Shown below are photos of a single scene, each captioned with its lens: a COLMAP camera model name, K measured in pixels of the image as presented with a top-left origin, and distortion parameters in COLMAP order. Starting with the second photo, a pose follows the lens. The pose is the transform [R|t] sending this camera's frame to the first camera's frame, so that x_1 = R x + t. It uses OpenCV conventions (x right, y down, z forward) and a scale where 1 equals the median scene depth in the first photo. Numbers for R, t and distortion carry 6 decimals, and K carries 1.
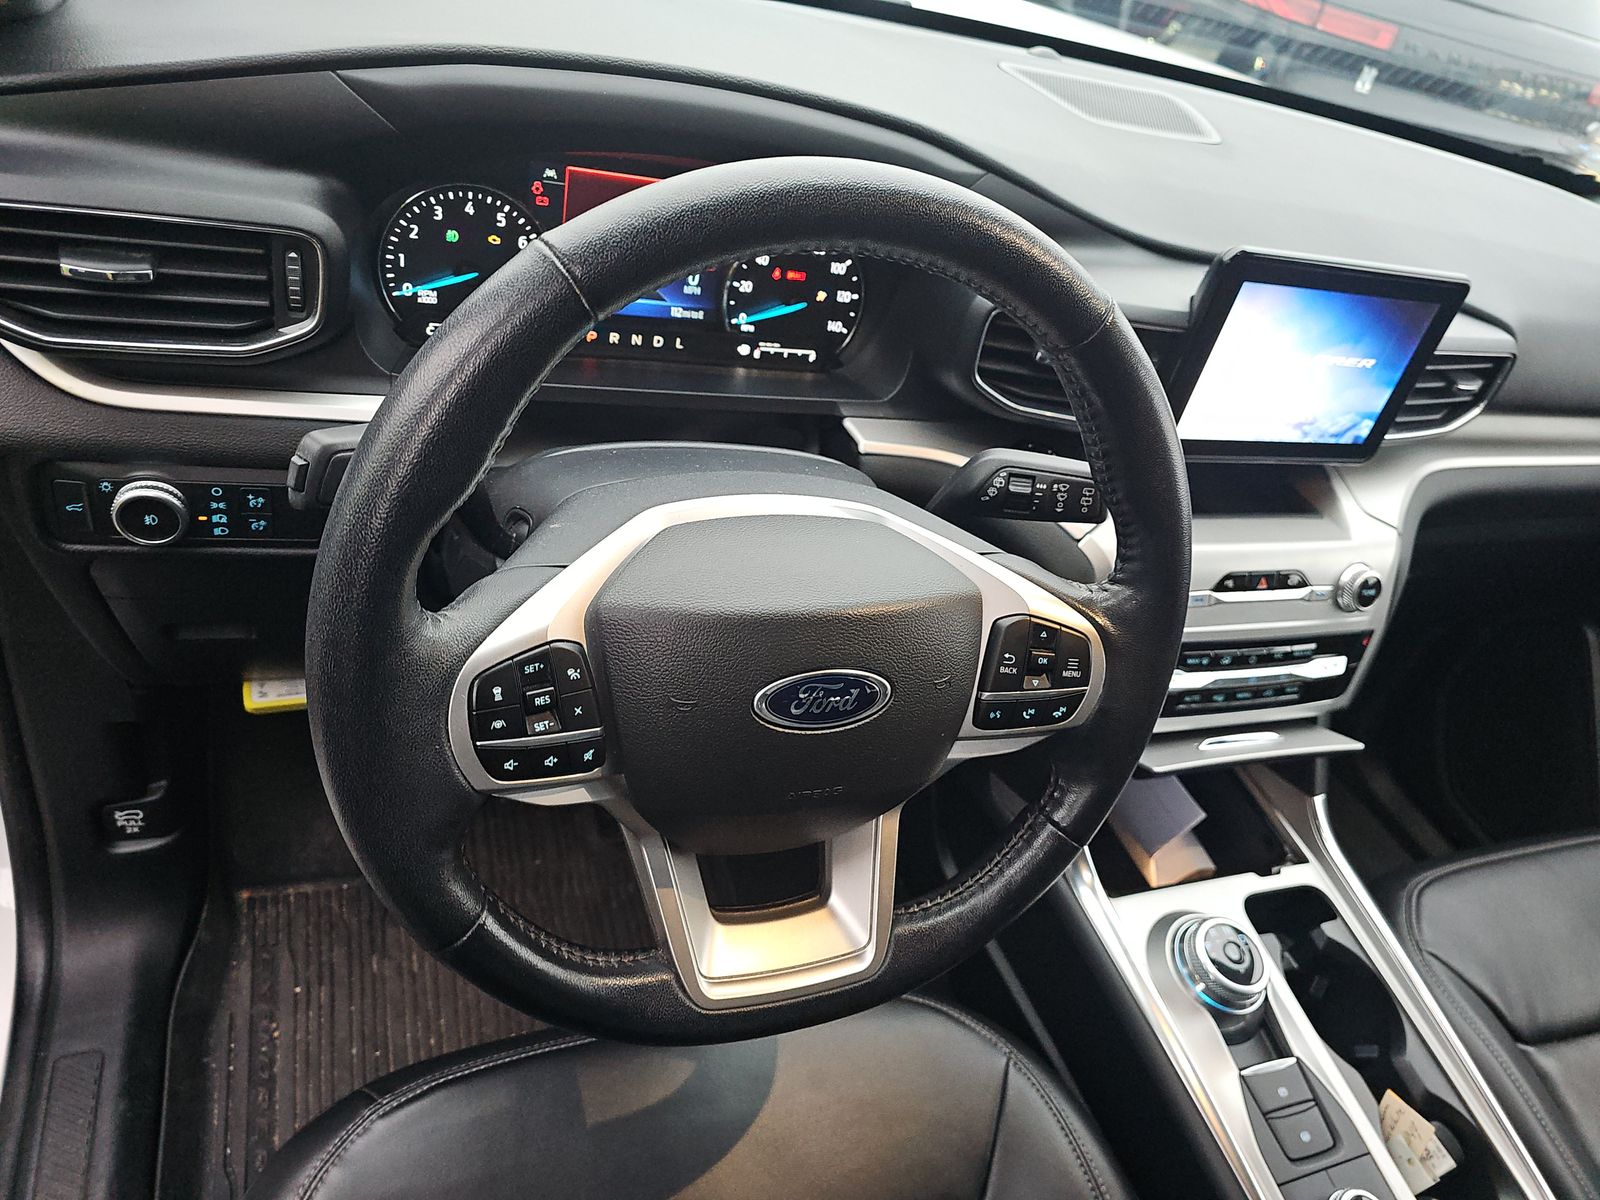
lens RADIAL K [[998.2, 0, 815.0], [0, 998.2, 656.6], [0, 0, 1]] dist [0.000845, -0.004585]
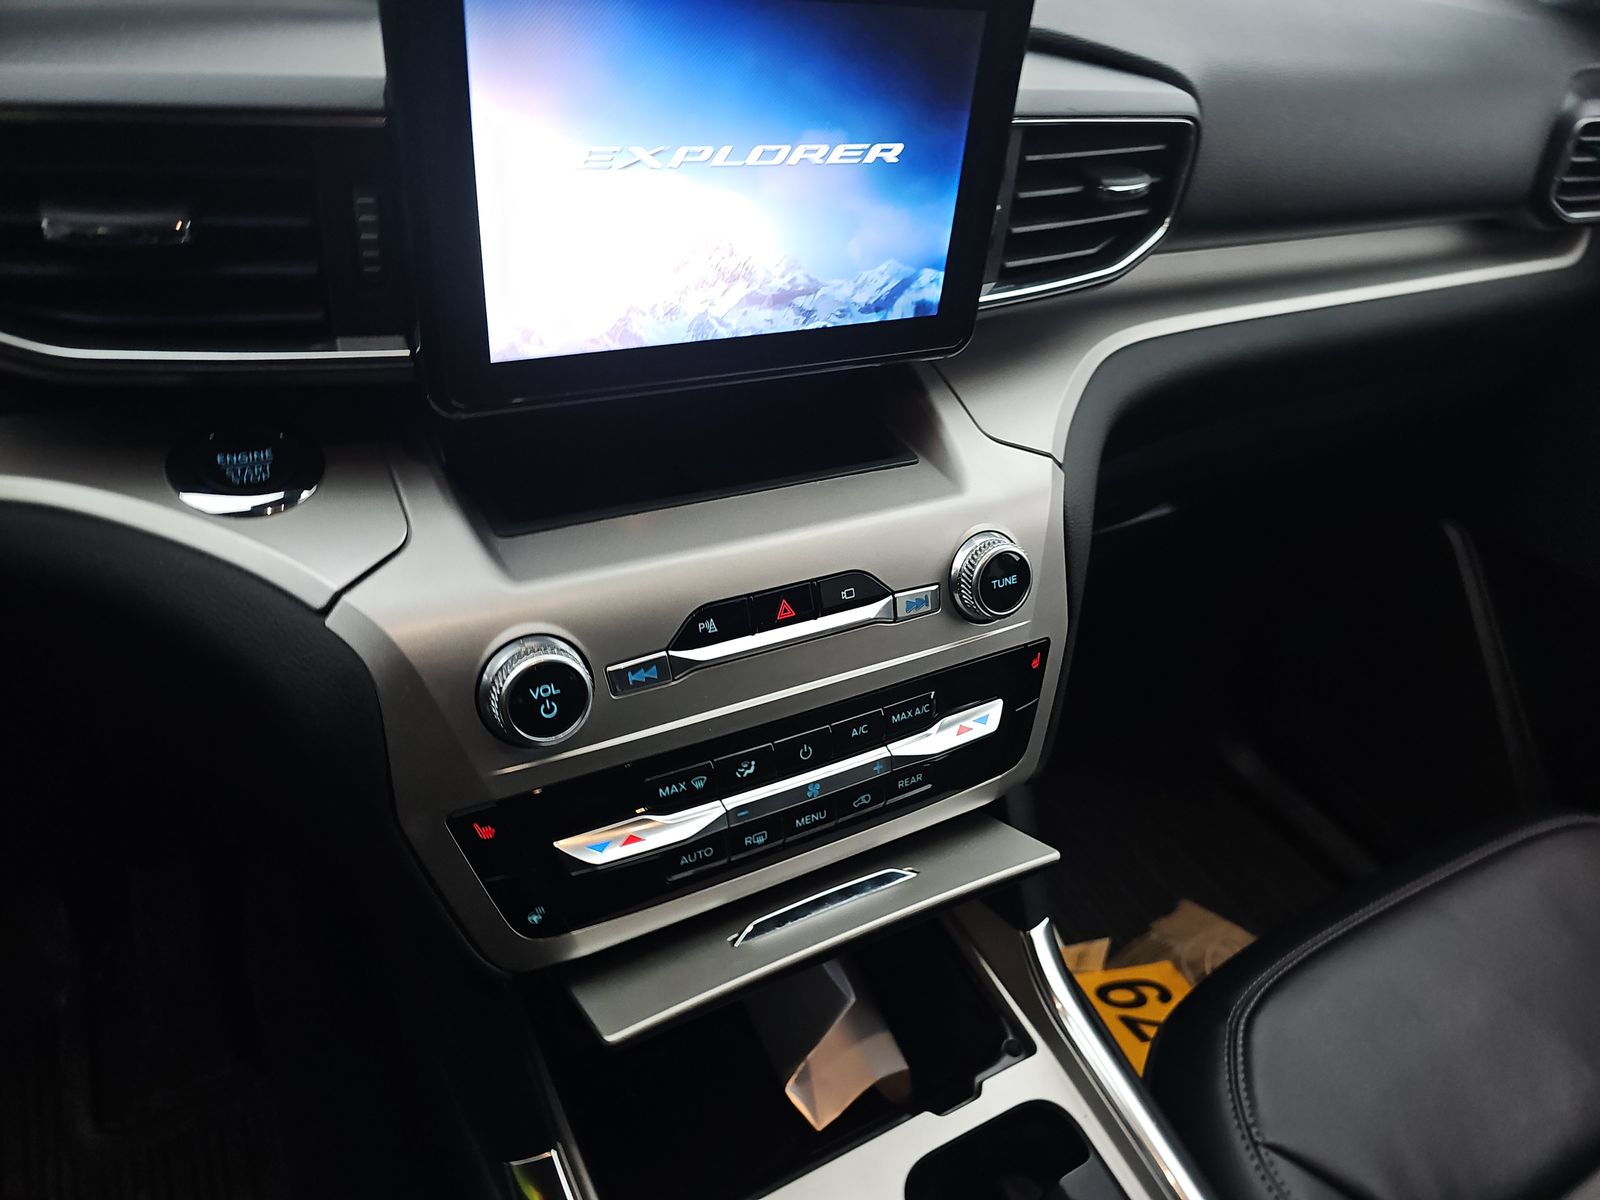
lens RADIAL K [[998.2, 0, 815.0], [0, 998.2, 656.6], [0, 0, 1]] dist [0.000845, -0.004585]
pose [[0.977036, -0.205458, 0.056460, 0.675146], [0.206237, 0.978467, -0.008279, -0.065423], [-0.053543, 0.019733, 0.998371, 0.755479]]
